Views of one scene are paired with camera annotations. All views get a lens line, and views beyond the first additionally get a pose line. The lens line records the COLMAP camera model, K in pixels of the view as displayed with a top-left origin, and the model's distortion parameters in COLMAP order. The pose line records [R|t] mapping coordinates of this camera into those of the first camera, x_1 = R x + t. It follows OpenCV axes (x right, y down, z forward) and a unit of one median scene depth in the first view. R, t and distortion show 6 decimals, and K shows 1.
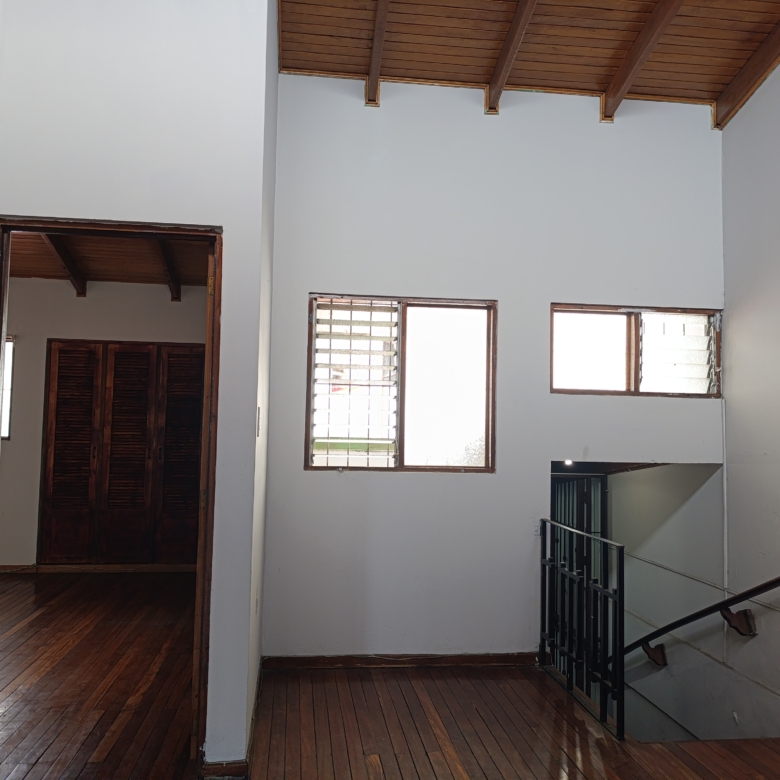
lens RADIAL K [[754.1, 0, 391.8], [0, 754.1, 381.8], [0, 0, 1]] dist [0.050061, 0.007549]
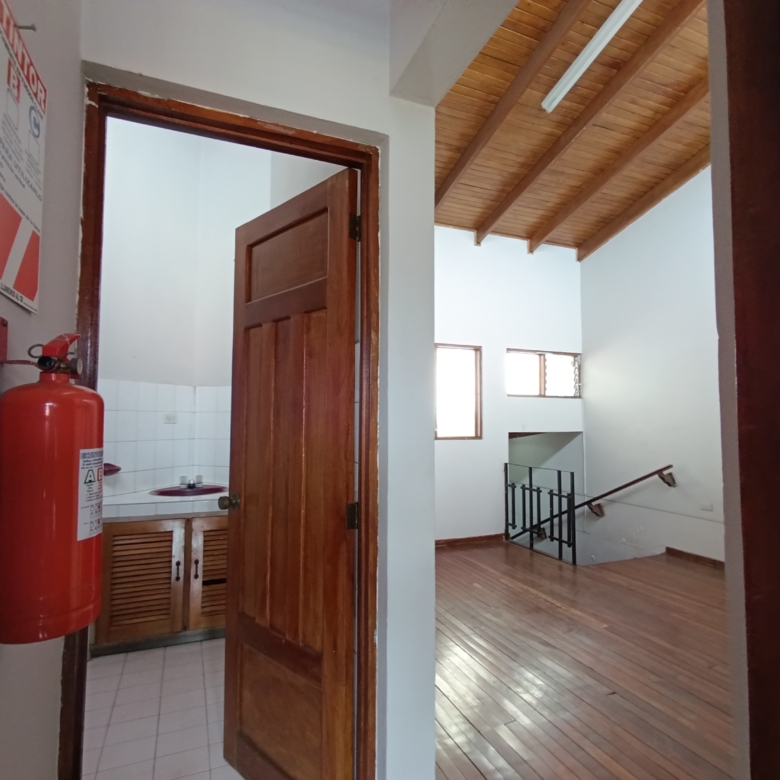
lens RADIAL K [[478.3, 0, 388.4], [0, 478.3, 393.5], [0, 0, 1]] dist [0.008523, -0.001304]
pose [[0.970735, -0.002858, 0.240135, -0.349210], [0.002277, 0.999994, 0.002697, 0.004470], [-0.240141, -0.002071, 0.970736, -0.079332]]
